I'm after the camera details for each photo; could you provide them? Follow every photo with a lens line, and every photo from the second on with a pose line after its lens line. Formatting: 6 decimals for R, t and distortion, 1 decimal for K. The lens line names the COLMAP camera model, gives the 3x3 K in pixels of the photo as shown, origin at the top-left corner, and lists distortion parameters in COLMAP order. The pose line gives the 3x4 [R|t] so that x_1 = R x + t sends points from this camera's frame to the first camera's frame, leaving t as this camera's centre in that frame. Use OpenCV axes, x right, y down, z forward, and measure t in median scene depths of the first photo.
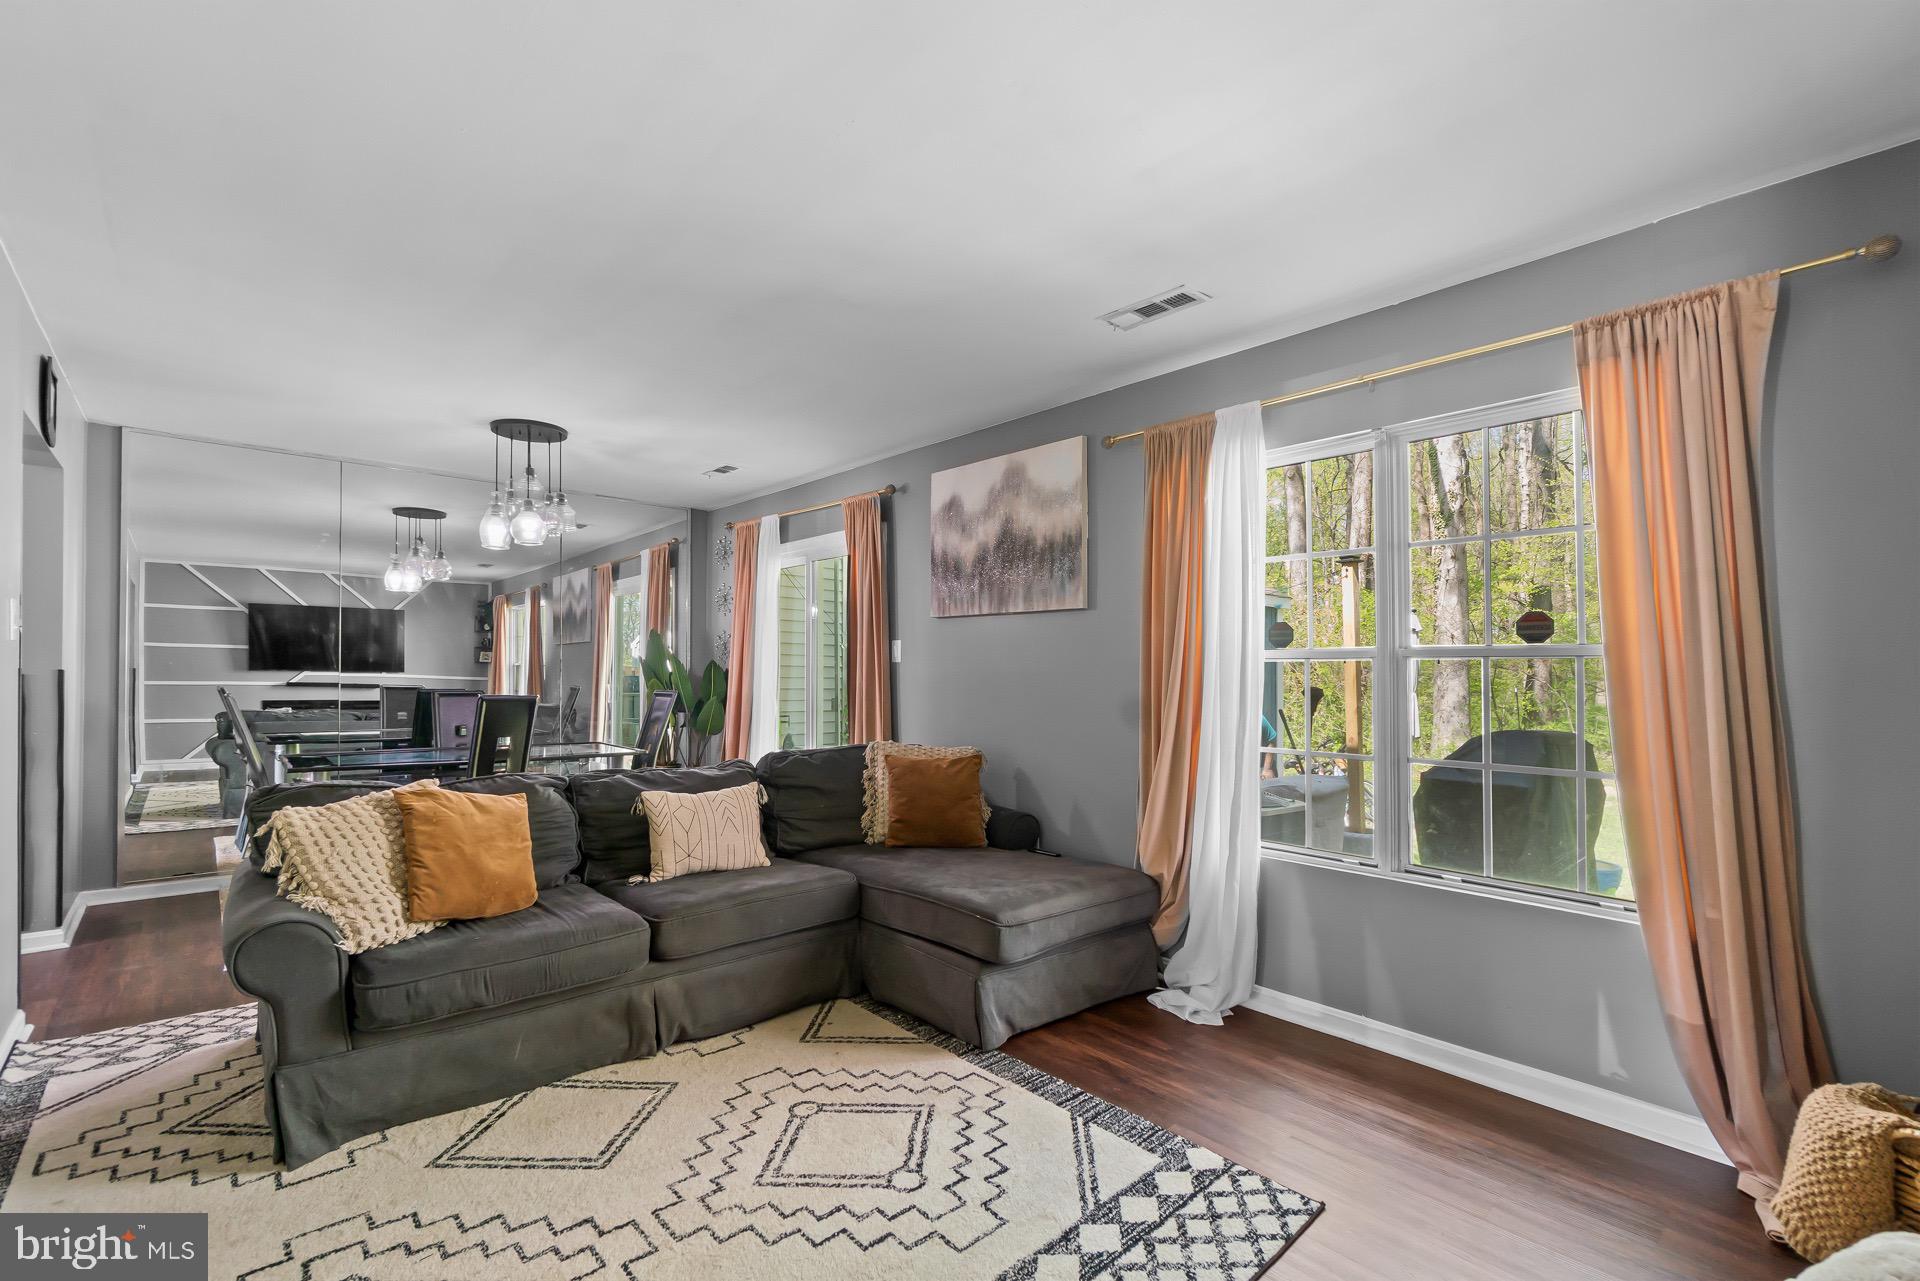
lens RADIAL K [[841.7, 0, 959.3], [0, 841.7, 674.2], [0, 0, 1]] dist [-0.005123, -0.000923]
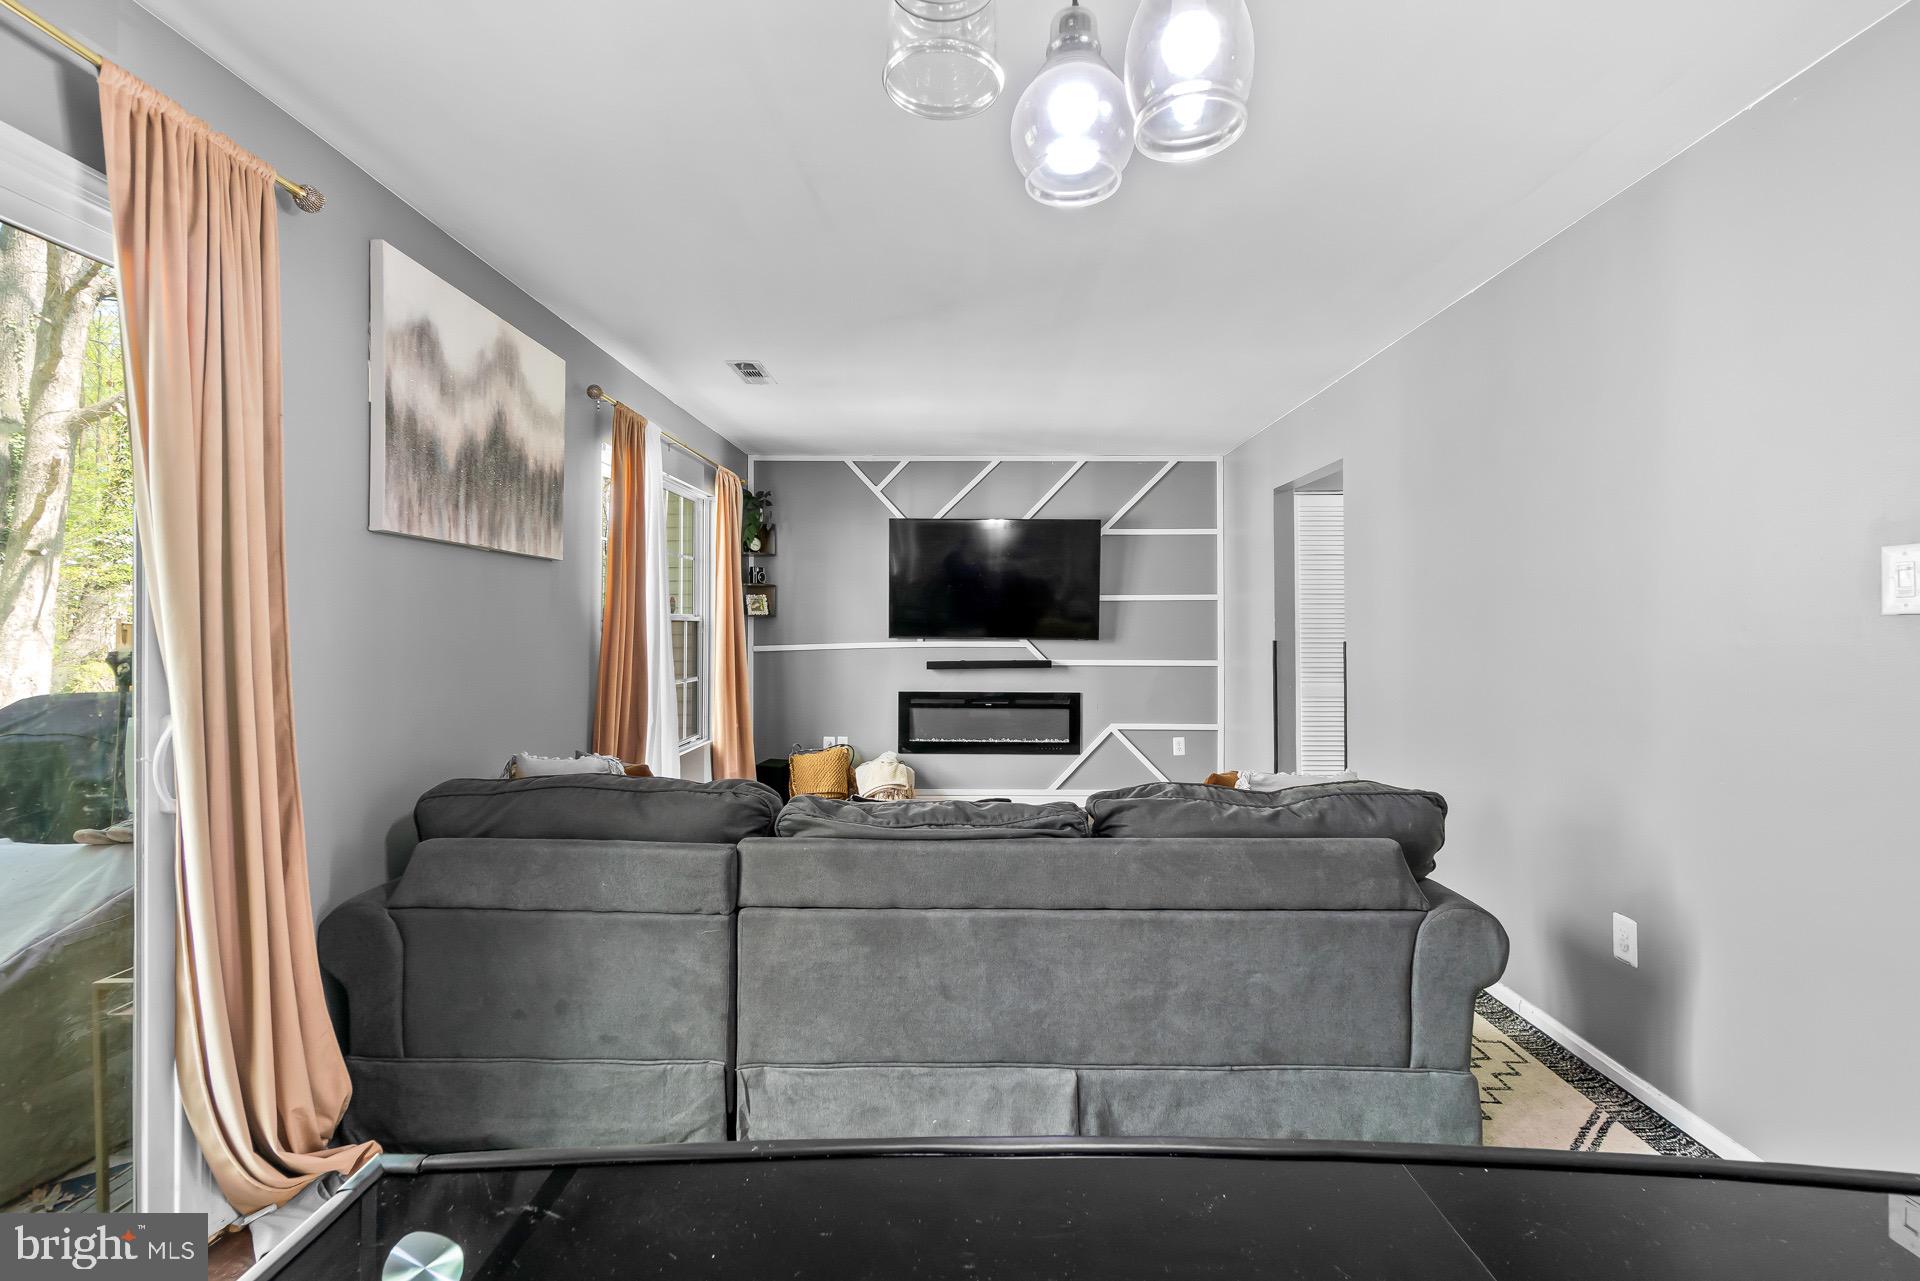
lens RADIAL K [[841.7, 0, 961.3], [0, 841.7, 631.9], [0, 0, 1]] dist [-0.005123, -0.000923]
pose [[-0.719947, -0.014895, 0.693869, -0.722176], [-0.009176, 0.999887, 0.011944, -0.019043], [-0.693968, 0.002232, -0.720002, 1.295153]]
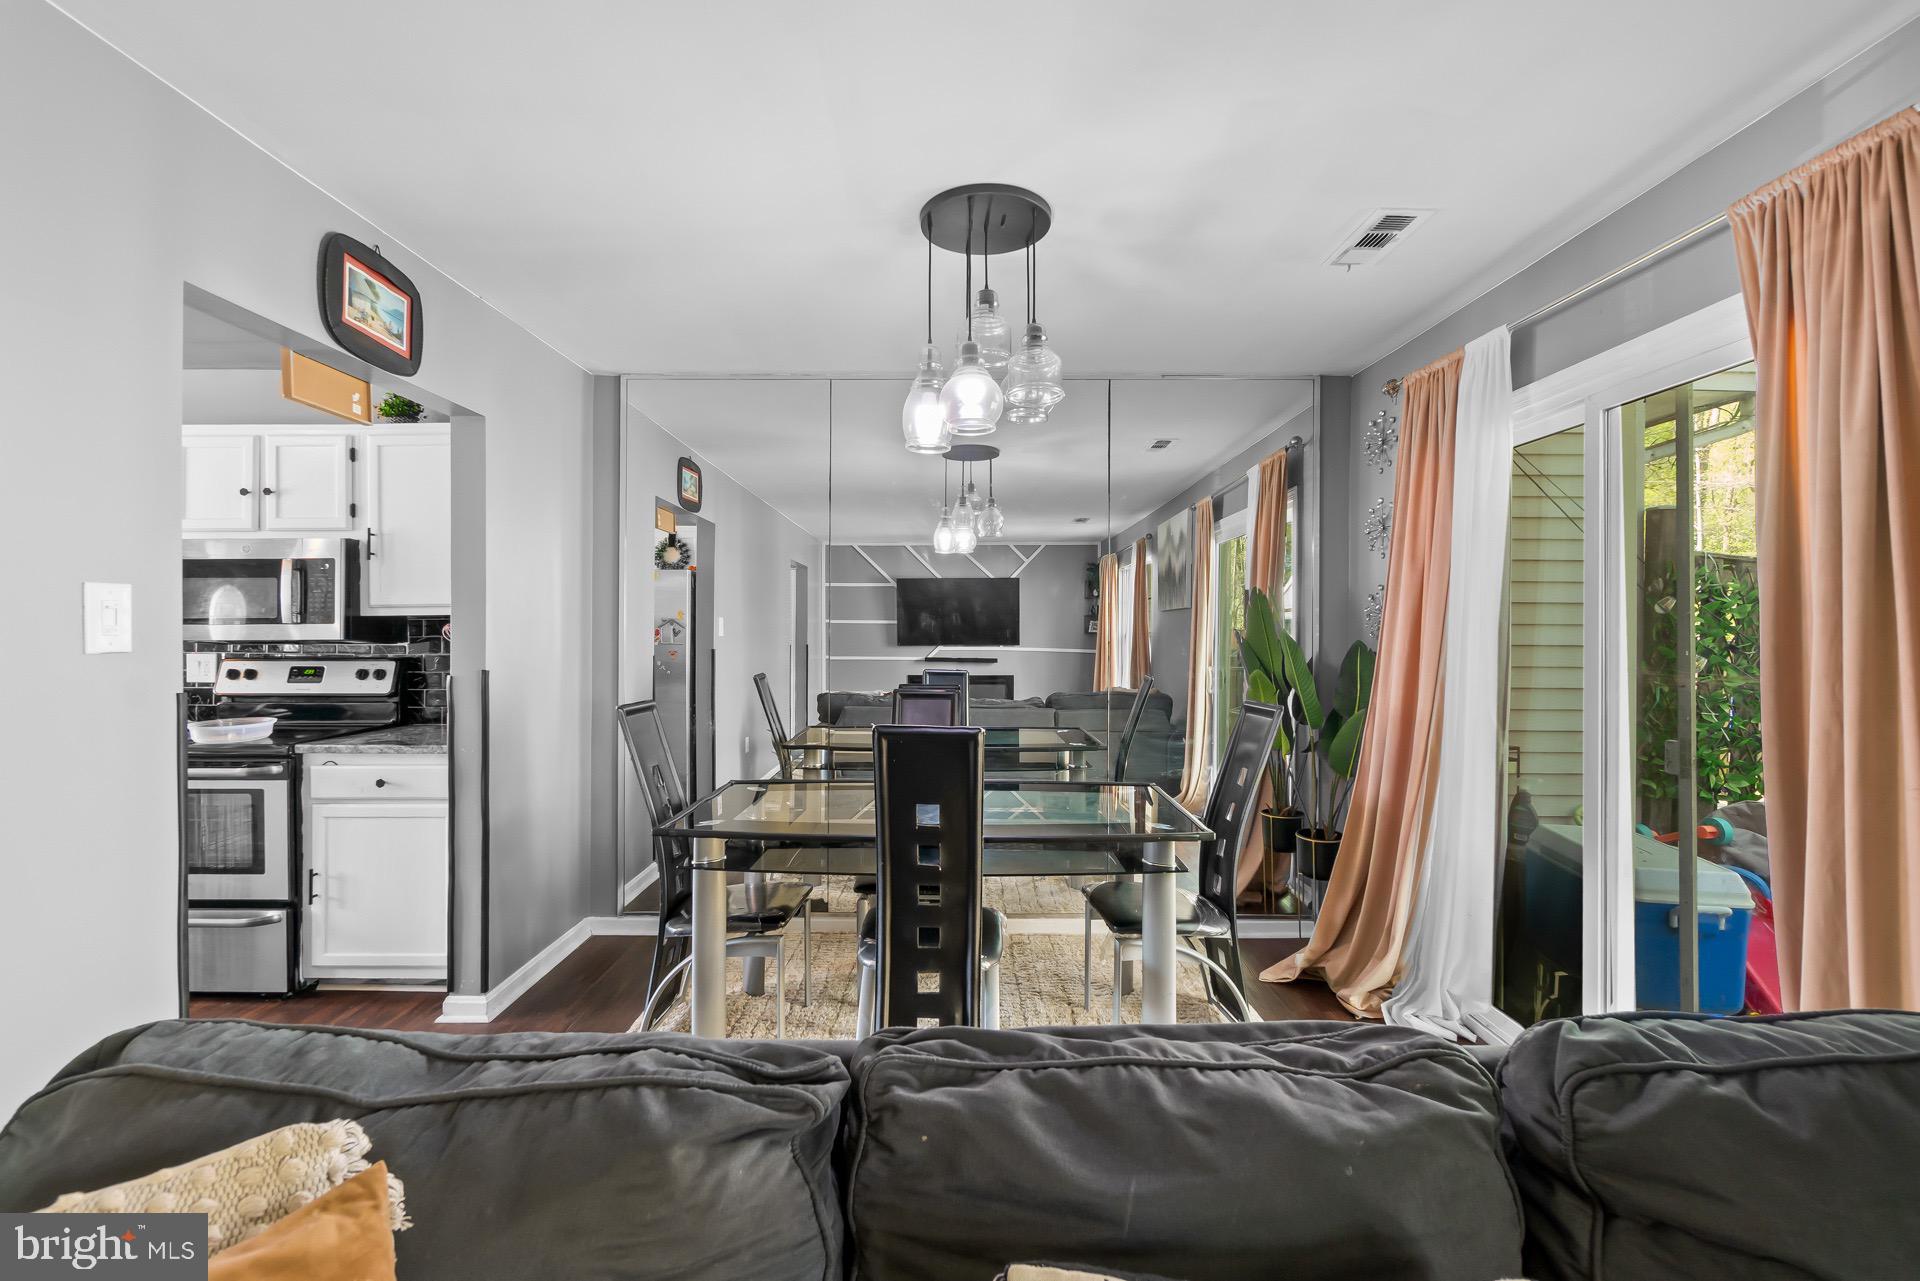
lens RADIAL K [[841.7, 0, 973.6], [0, 841.7, 643.3], [0, 0, 1]] dist [-0.005123, -0.000923]
pose [[0.748035, 0.002494, -0.663654, -0.184393], [0.005272, 0.999939, 0.009700, -0.033521], [0.663638, -0.010755, 0.747977, 0.662806]]
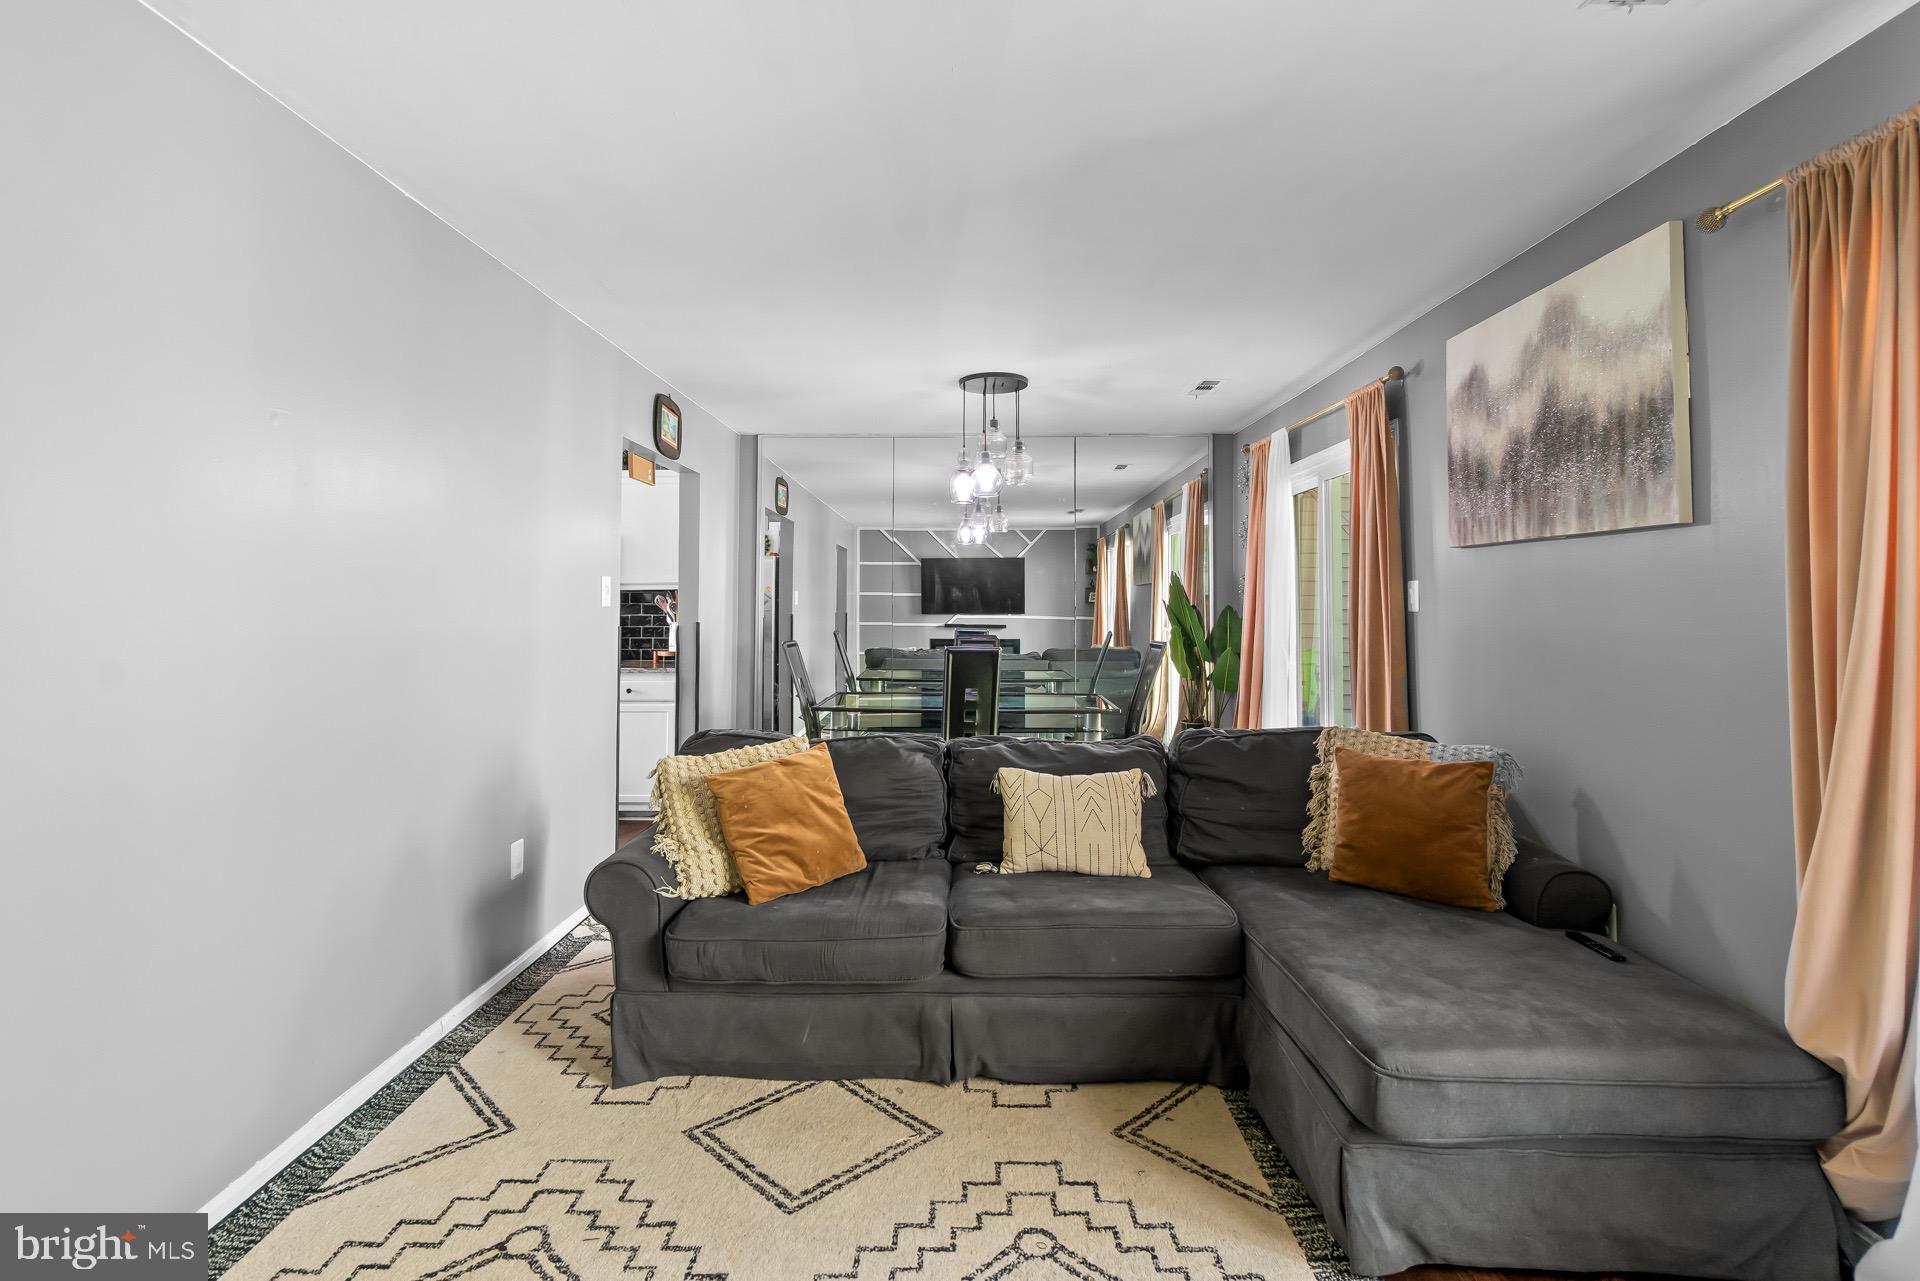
lens RADIAL K [[878.3, 0, 965.8], [0, 878.3, 583.4], [0, 0, 1]] dist [-0.001182, -0.000700]
pose [[0.733147, -0.024184, -0.679640, 0.188592], [0.005652, 0.999550, -0.029470, -0.022709], [0.680047, 0.017765, 0.732953, 0.237489]]
